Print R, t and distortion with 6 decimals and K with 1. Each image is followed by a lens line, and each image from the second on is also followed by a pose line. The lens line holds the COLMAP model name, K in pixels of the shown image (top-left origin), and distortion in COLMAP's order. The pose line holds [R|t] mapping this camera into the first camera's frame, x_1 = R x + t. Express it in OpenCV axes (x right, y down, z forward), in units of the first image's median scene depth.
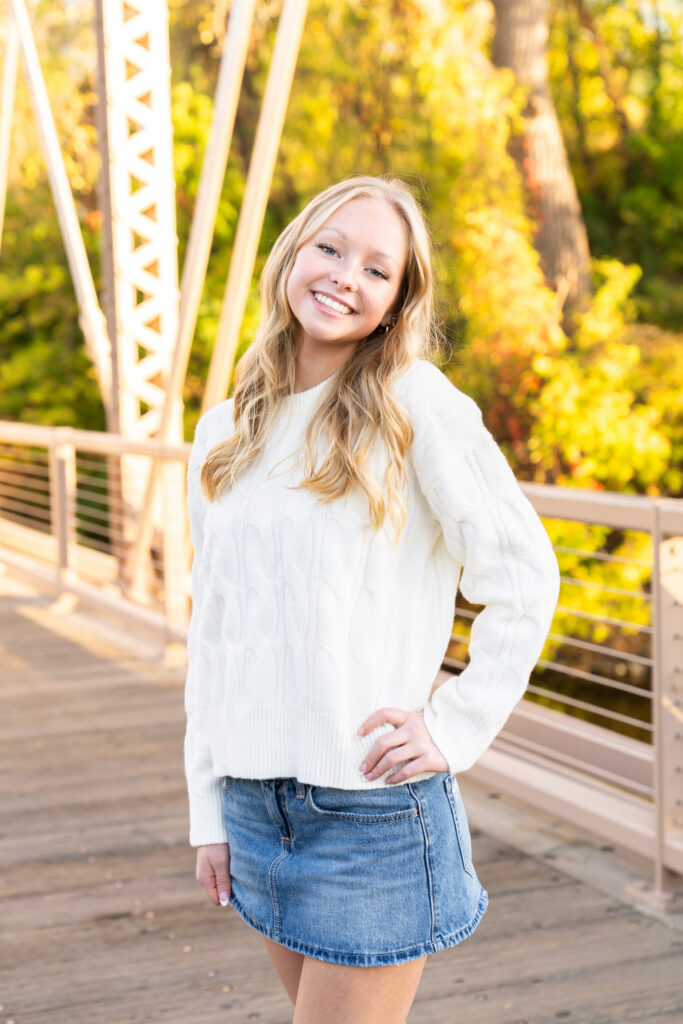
lens RADIAL K [[1714.6, 0, 341.5], [0, 1714.6, 512.0], [0, 0, 1]] dist [-0.010621, -0.015754]
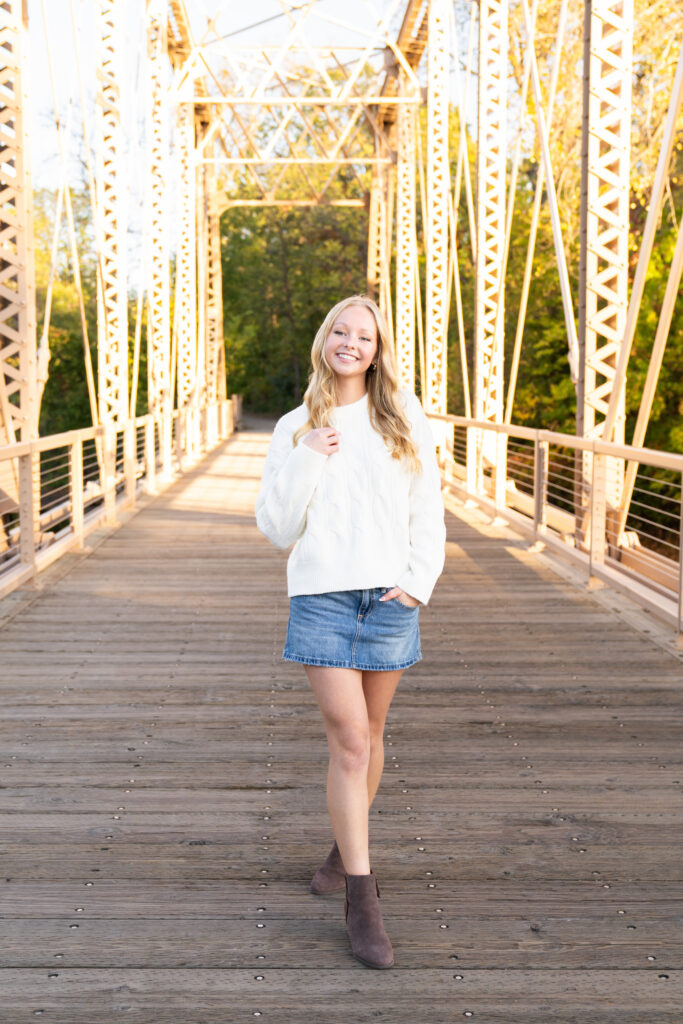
lens RADIAL K [[1211.8, 0, 299.2], [0, 1211.8, 509.9], [0, 0, 1]] dist [-0.013511, 0.019998]
pose [[0.918370, 0.053945, -0.392028, 0.141871], [-0.048068, 0.998536, 0.024799, 0.011543], [0.392792, -0.003931, 0.919619, -0.126118]]
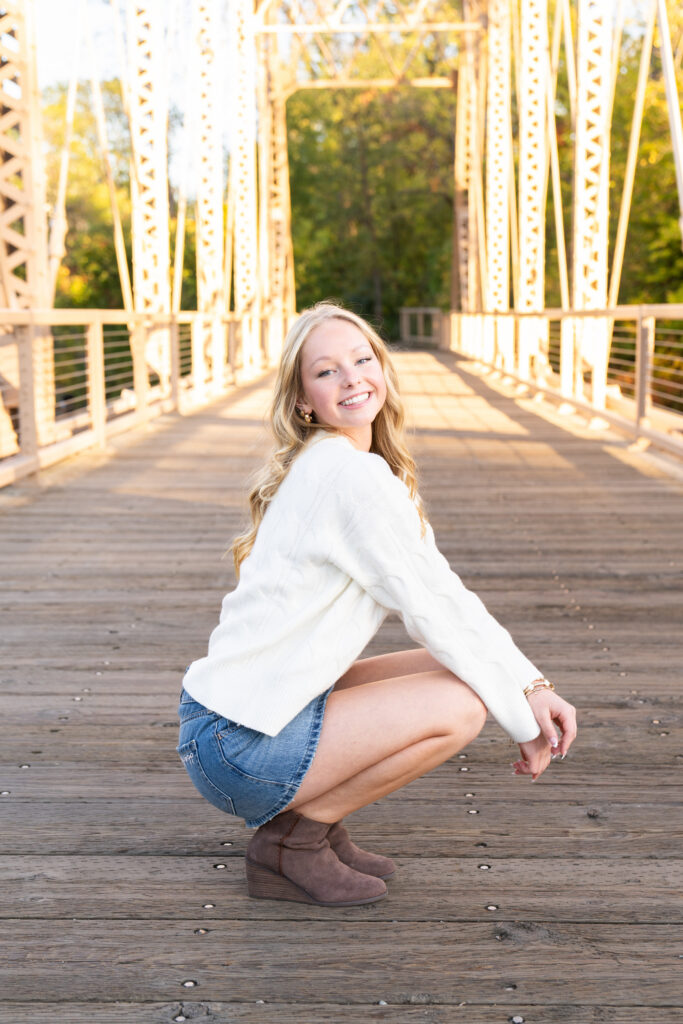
lens RADIAL K [[1372.0, 0, 341.5], [0, 1372.0, 512.0], [0, 0, 1]] dist [0.009171, -0.005584]
pose [[0.907104, 0.070645, -0.414935, 0.146568], [-0.043139, 0.996227, 0.075305, 0.085129], [0.418689, -0.050410, 0.906729, -0.025464]]
